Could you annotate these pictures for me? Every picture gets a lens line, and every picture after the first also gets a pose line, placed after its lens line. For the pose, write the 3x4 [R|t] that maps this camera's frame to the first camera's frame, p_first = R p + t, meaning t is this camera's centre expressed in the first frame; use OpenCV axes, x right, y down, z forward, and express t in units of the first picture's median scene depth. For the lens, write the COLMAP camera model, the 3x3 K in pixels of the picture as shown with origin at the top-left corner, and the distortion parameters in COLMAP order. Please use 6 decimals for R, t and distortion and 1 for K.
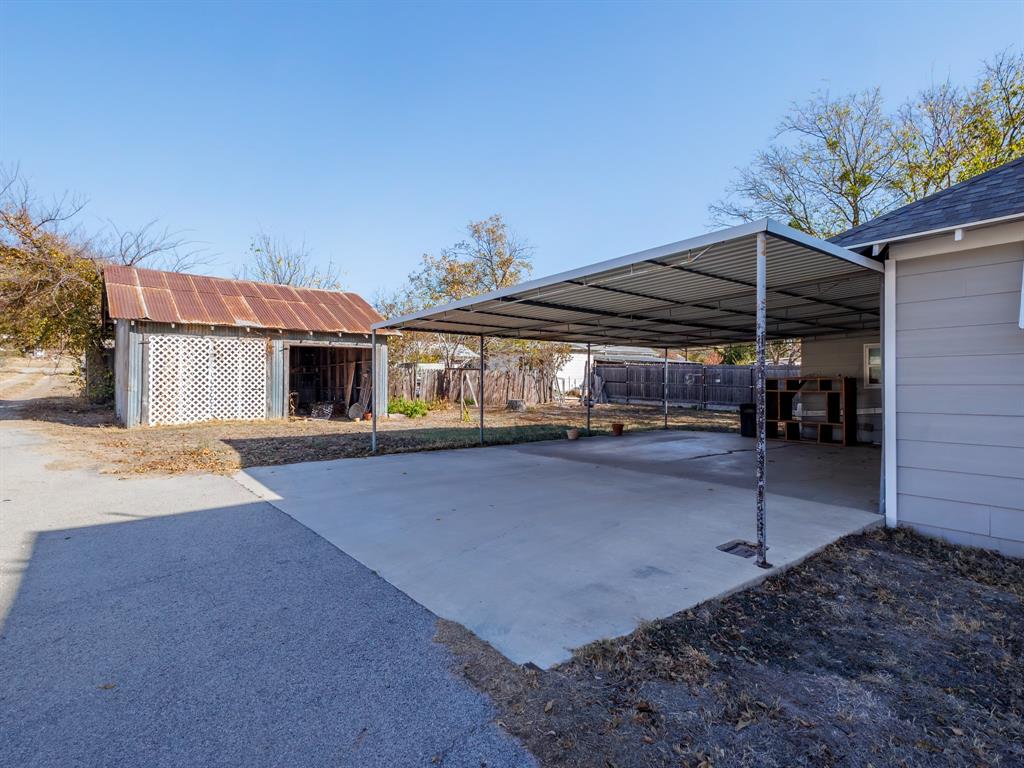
lens RADIAL K [[487.6, 0, 510.9], [0, 487.6, 378.6], [0, 0, 1]] dist [0.009301, -0.000443]
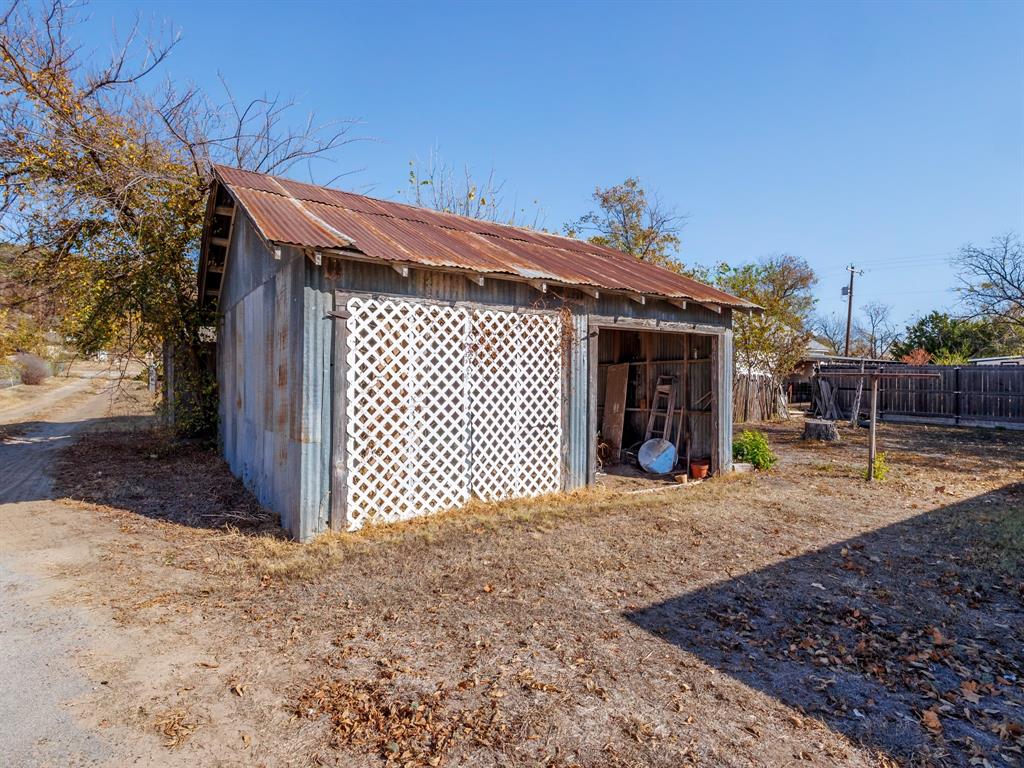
lens RADIAL K [[487.6, 0, 512.9], [0, 487.6, 385.8], [0, 0, 1]] dist [0.009301, -0.000443]
pose [[0.997534, -0.002590, -0.070143, -0.540971], [0.003532, 0.999905, 0.013308, -0.021210], [0.070102, -0.013523, 0.997448, 0.580979]]
